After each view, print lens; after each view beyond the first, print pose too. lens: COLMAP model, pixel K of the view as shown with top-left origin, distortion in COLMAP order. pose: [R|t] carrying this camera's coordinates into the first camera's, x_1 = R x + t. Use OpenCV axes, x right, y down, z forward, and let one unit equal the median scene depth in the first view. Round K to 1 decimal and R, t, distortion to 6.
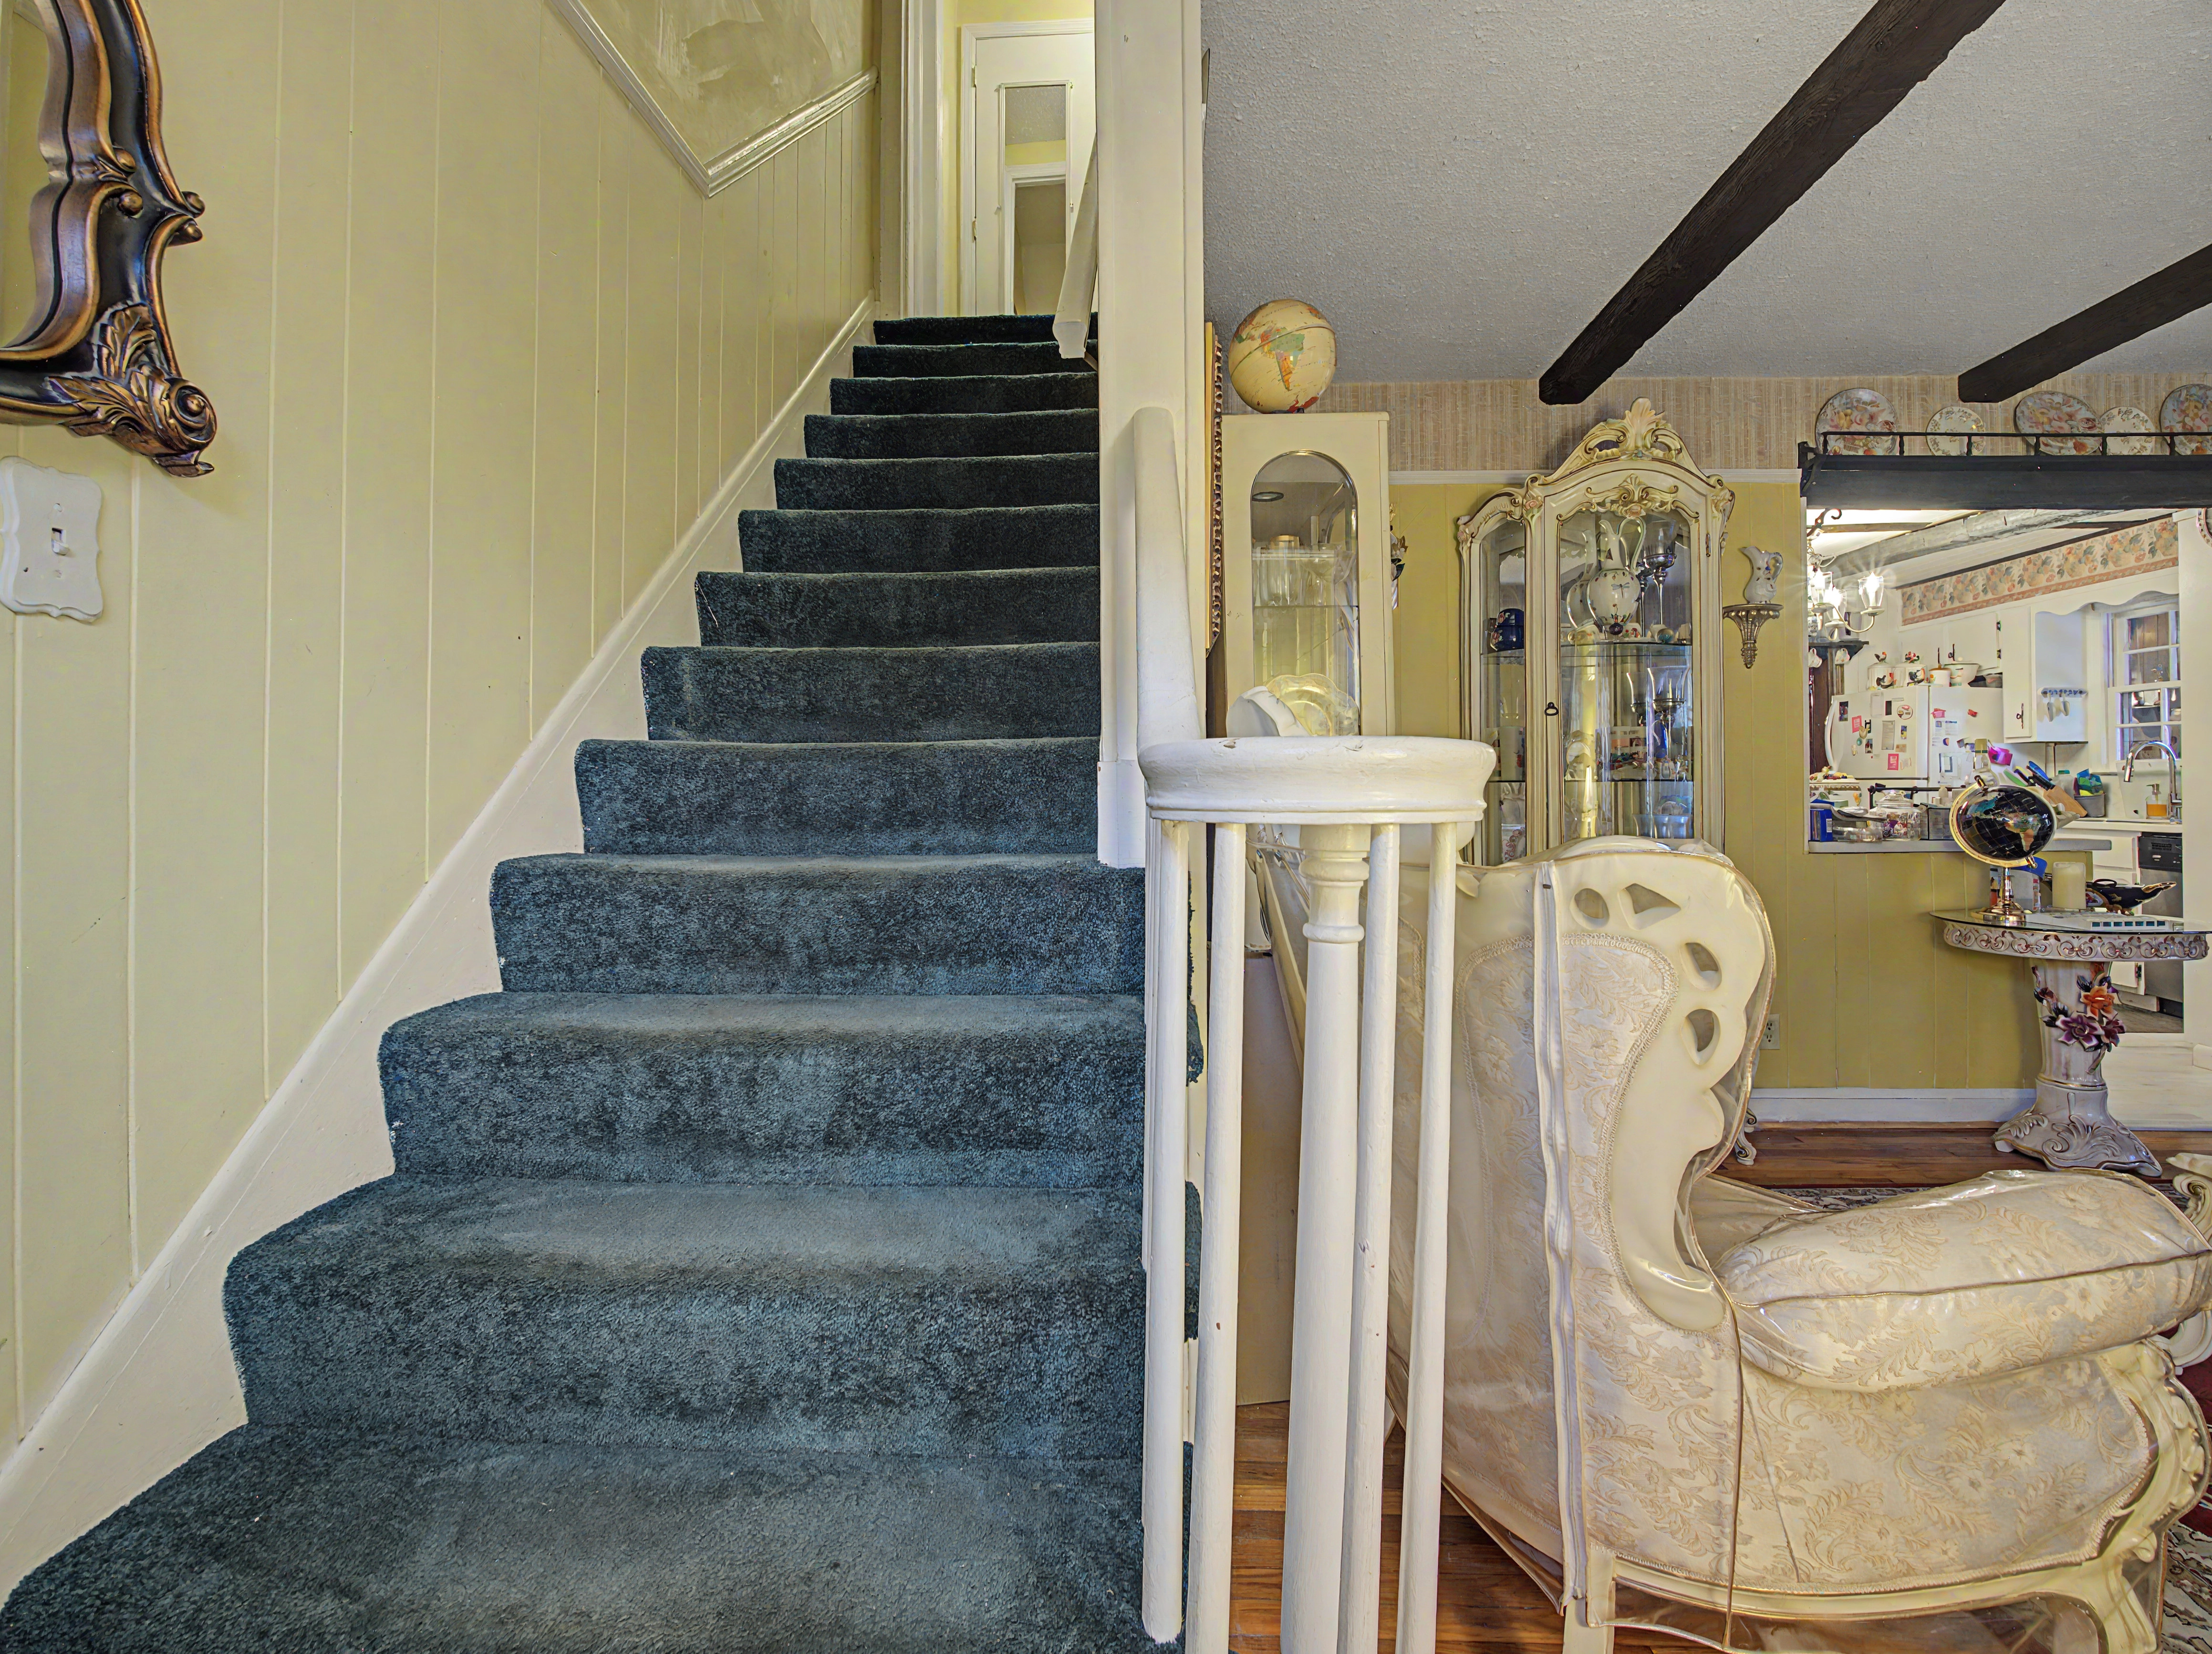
lens RADIAL K [[1018.6, 0, 1116.4], [0, 1018.6, 775.1], [0, 0, 1]] dist [-0.020666, 0.000739]
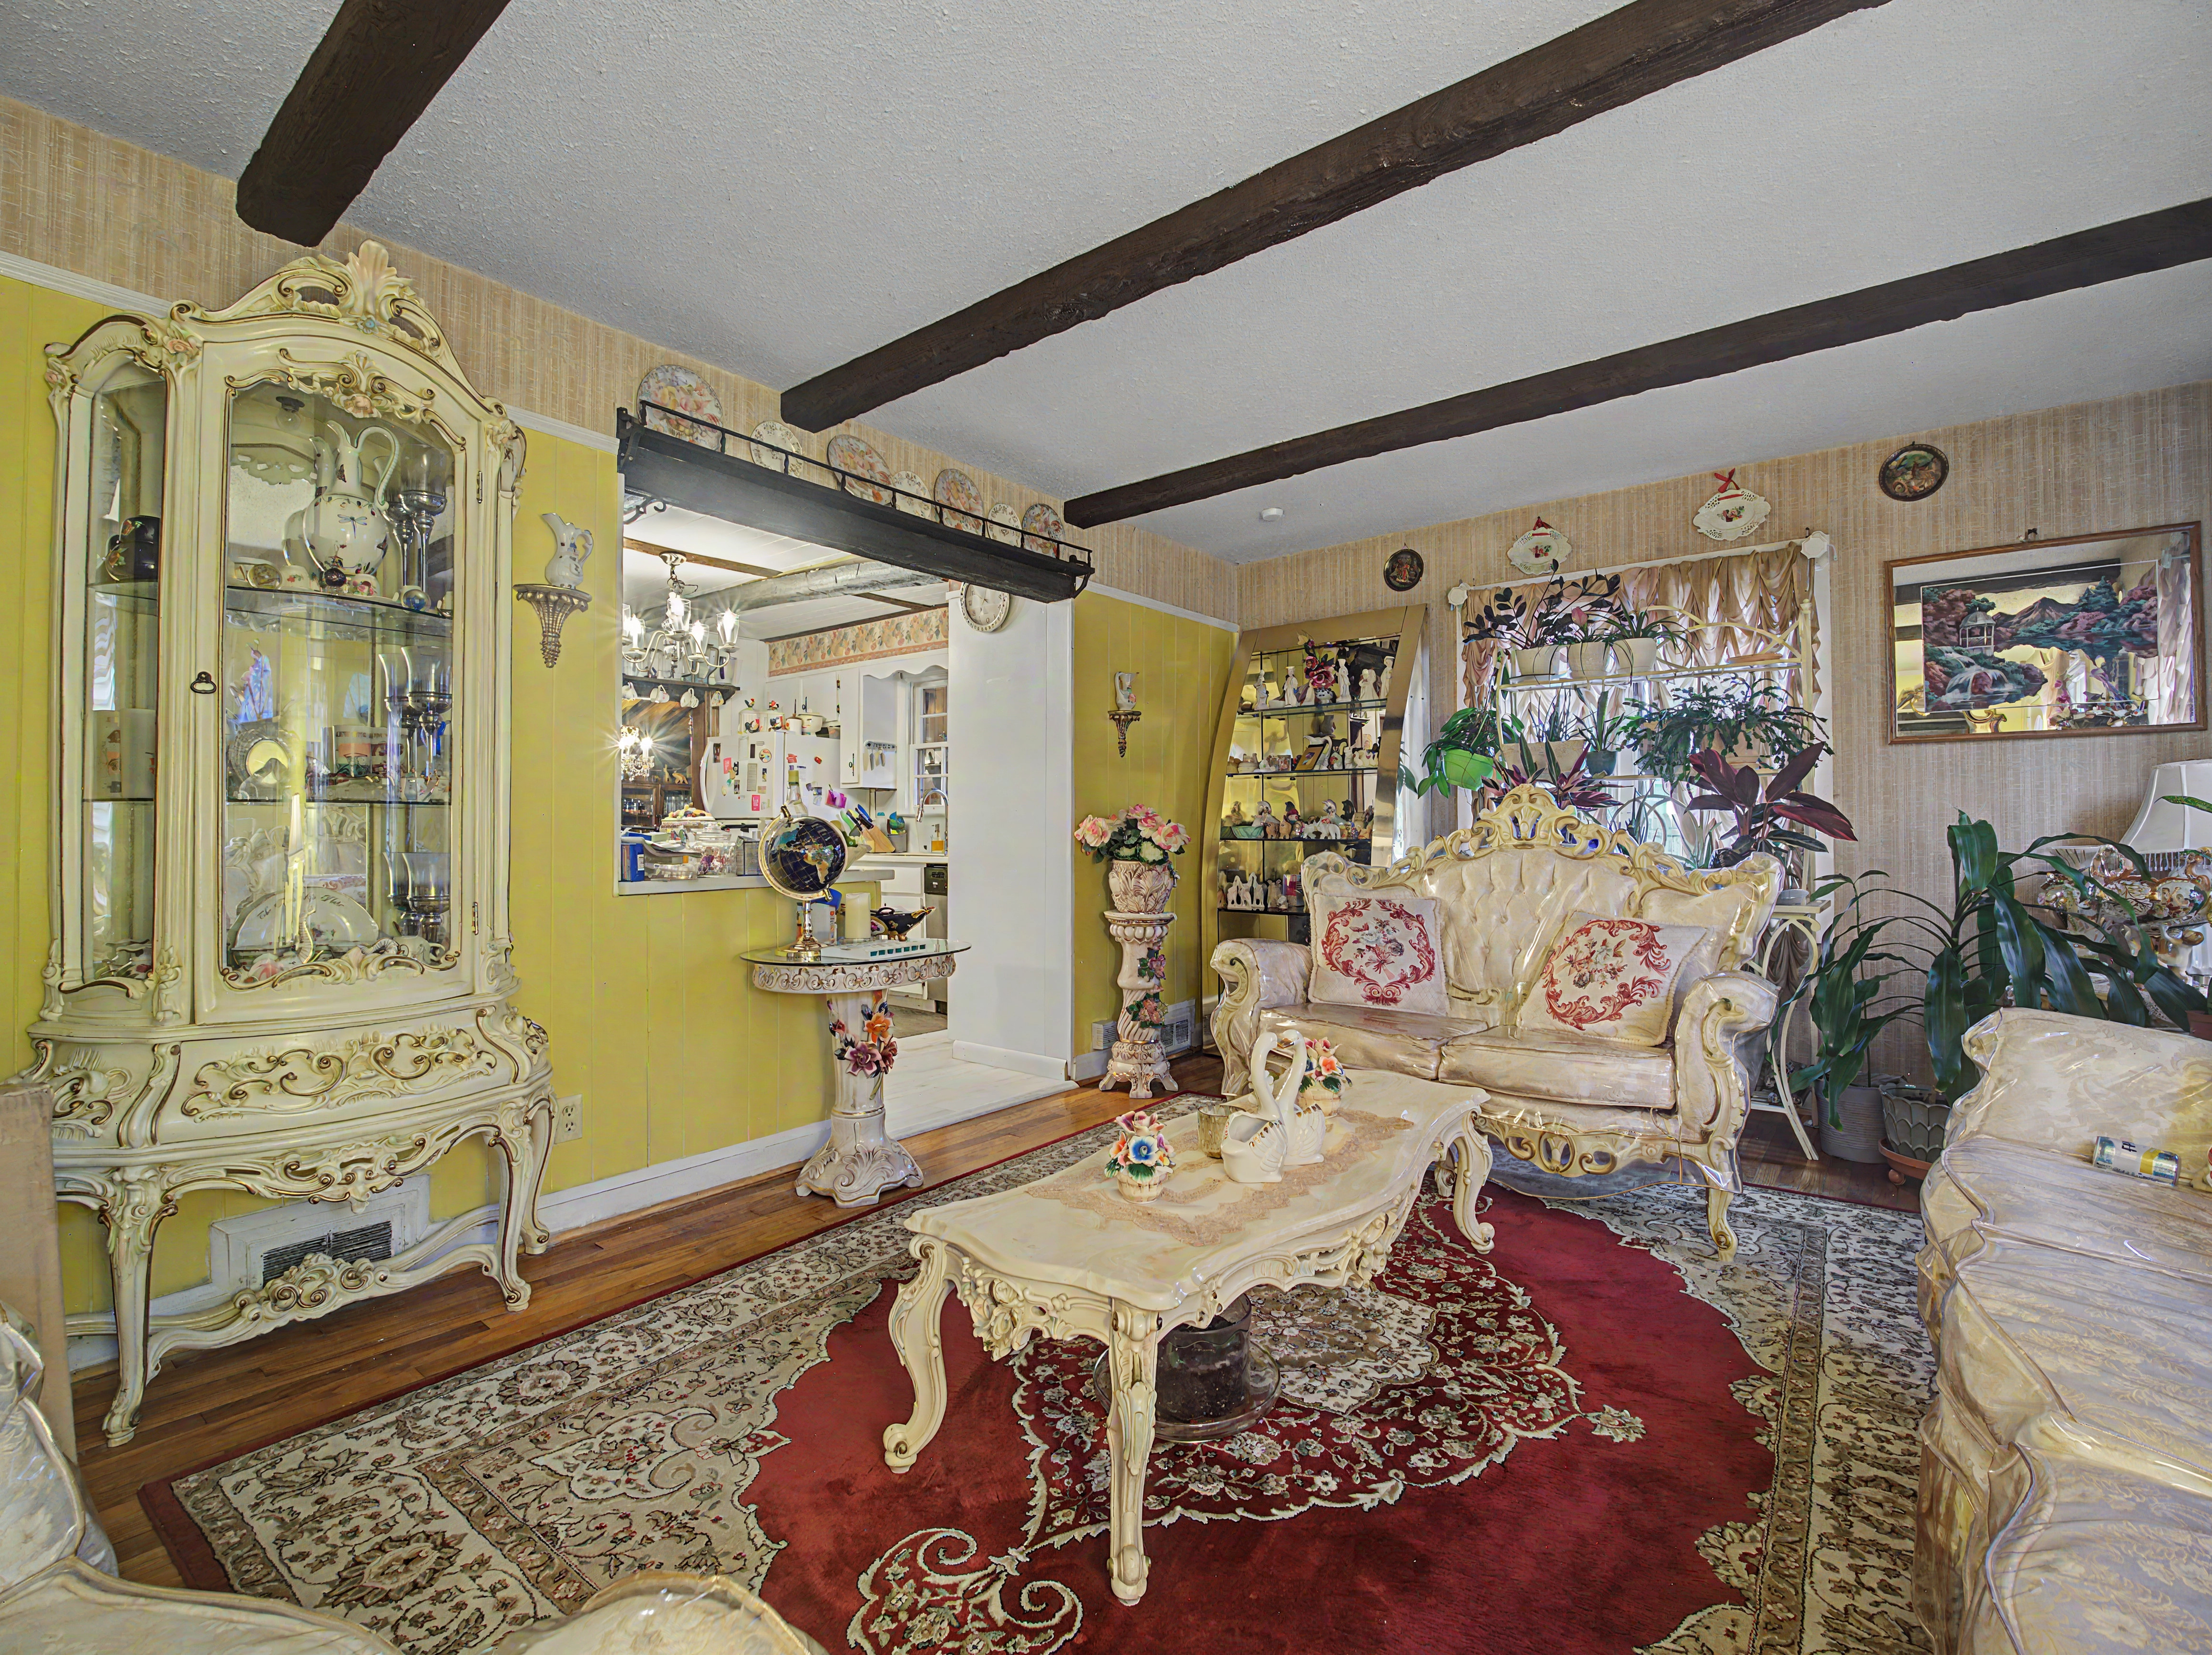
lens RADIAL K [[1004.2, 0, 1106.0], [0, 1004.2, 827.5], [0, 0, 1]] dist [-0.030875, -0.000309]
pose [[0.574752, 0.005347, 0.818310, 0.243144], [-0.009810, 0.999952, 0.000356, 0.016704], [-0.818269, -0.008232, 0.574777, 0.193095]]
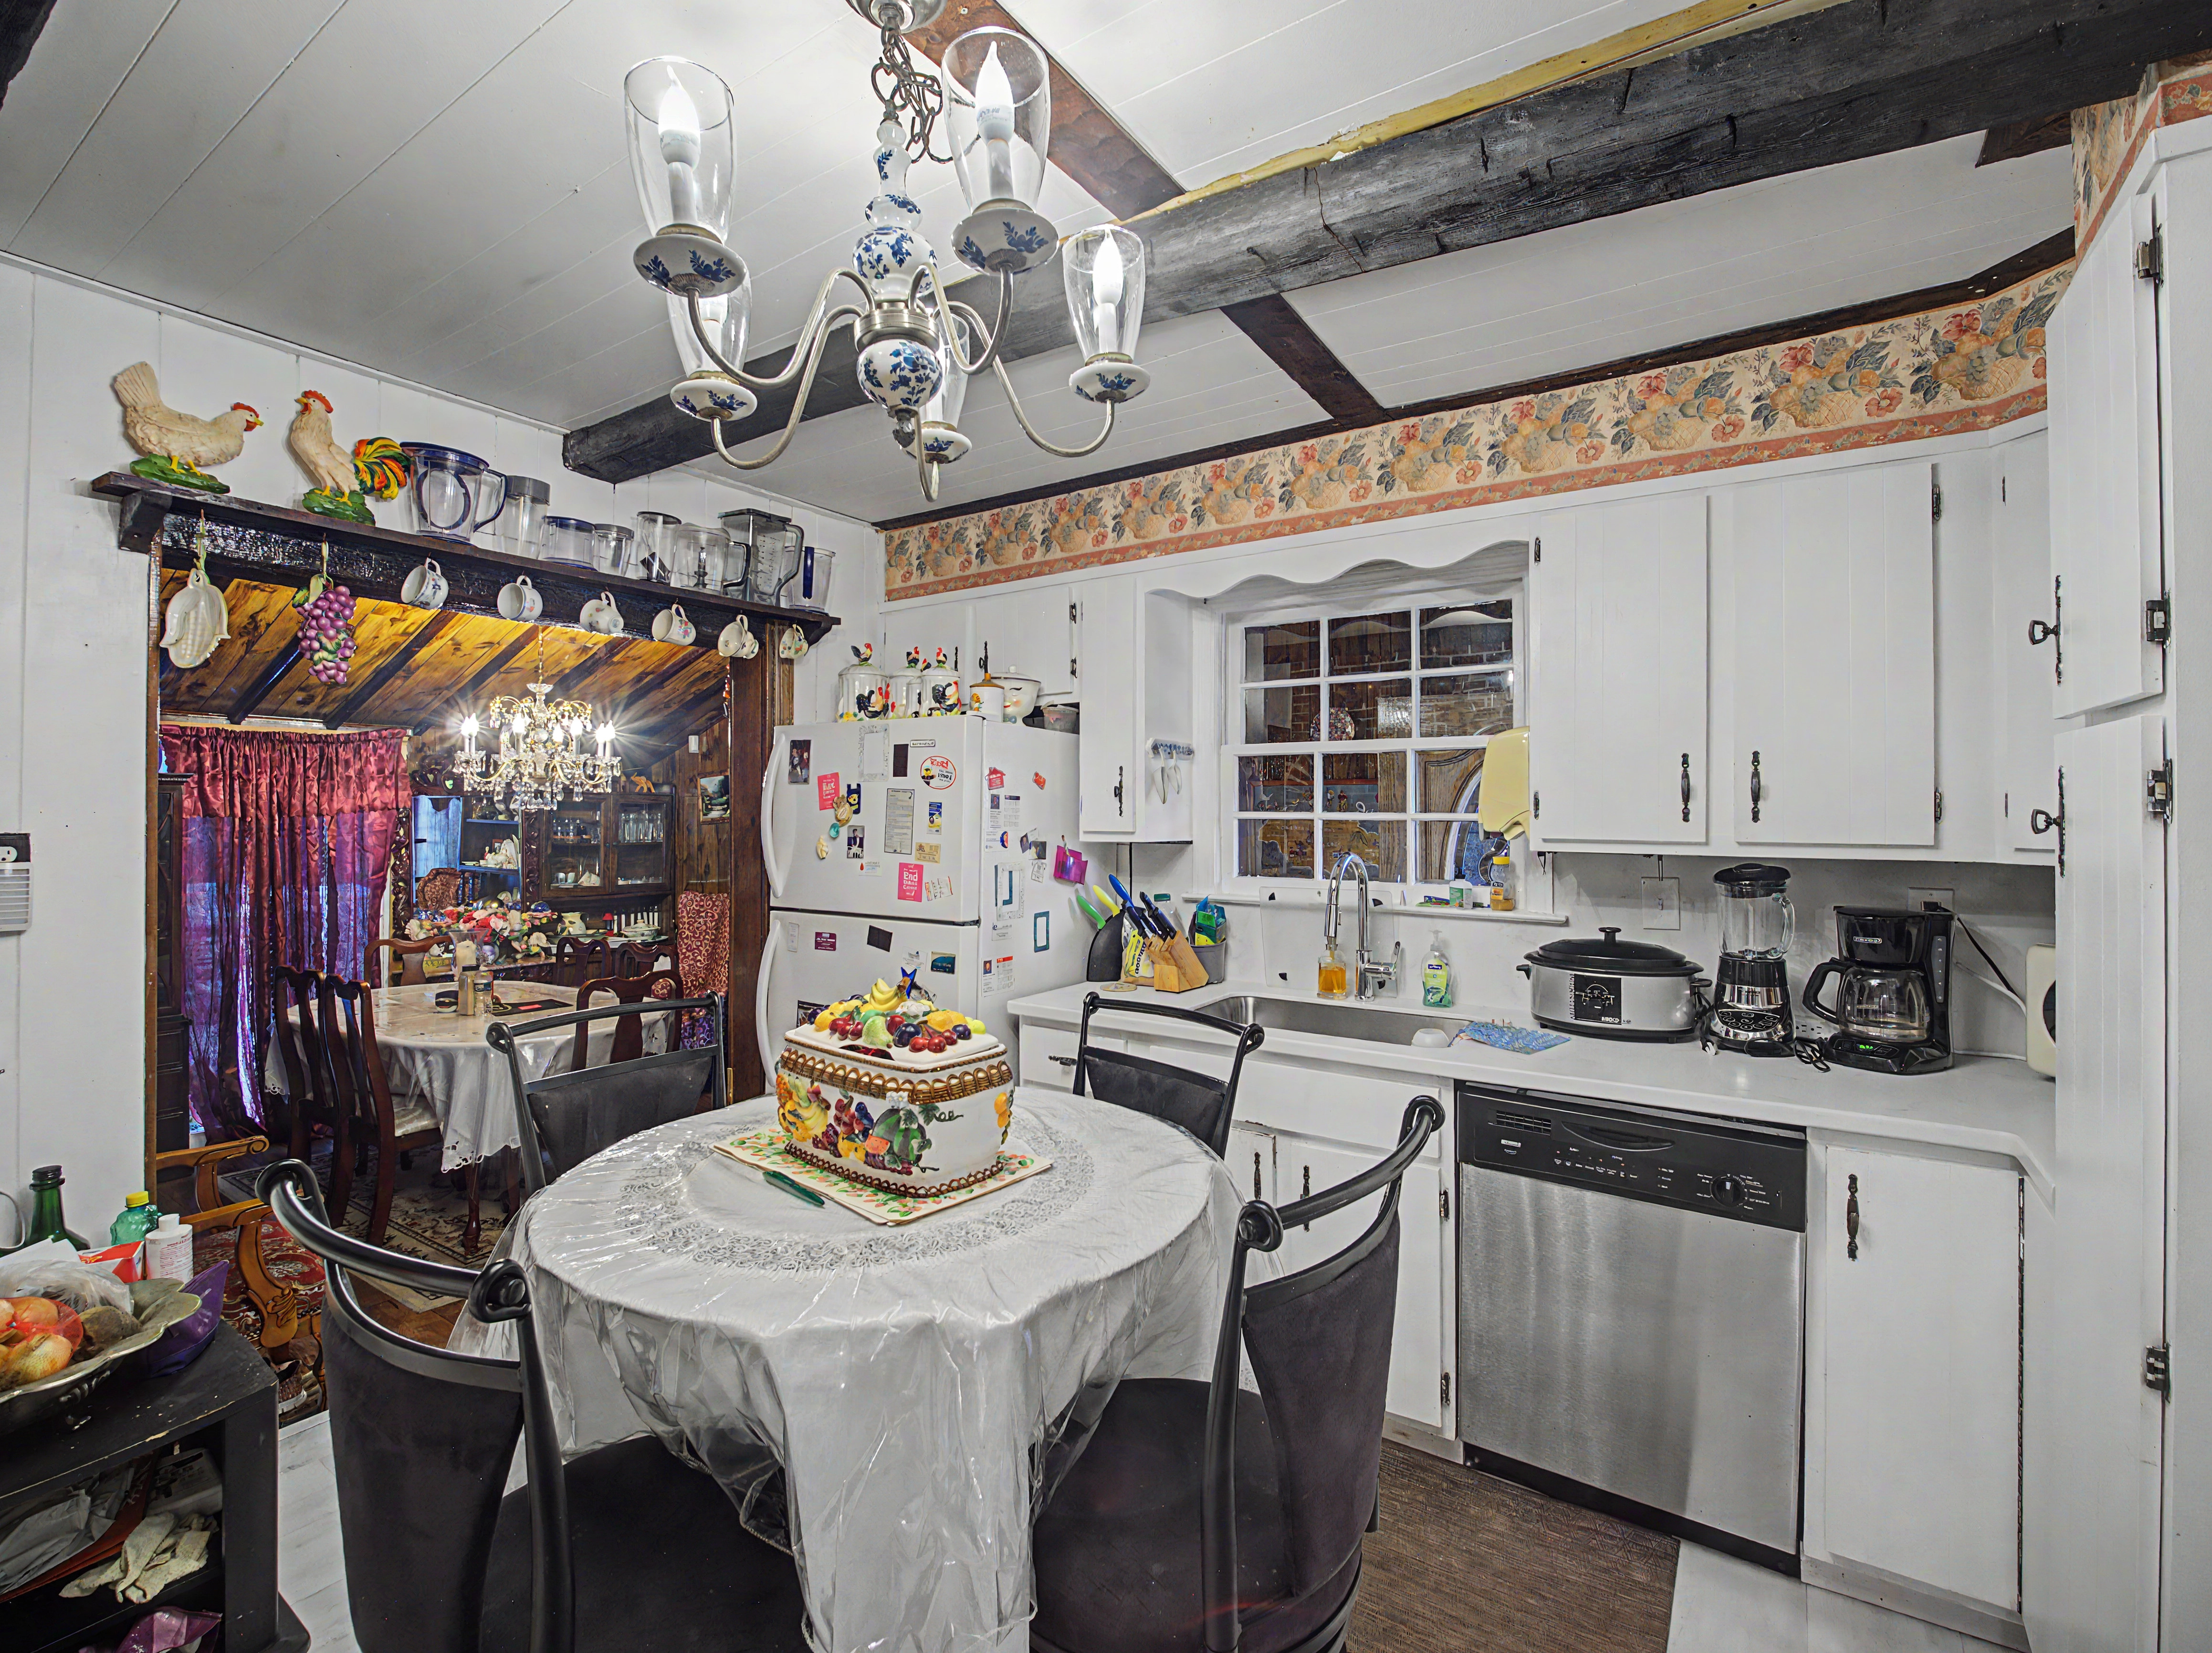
lens RADIAL K [[995.8, 0, 1112.7], [0, 995.8, 802.5], [0, 0, 1]] dist [-0.032666, -0.000301]
pose [[0.504322, 0.012576, 0.863424, 0.824264], [-0.011281, 0.999905, -0.007975, -0.086613], [-0.863442, -0.005718, 0.504416, 1.321941]]
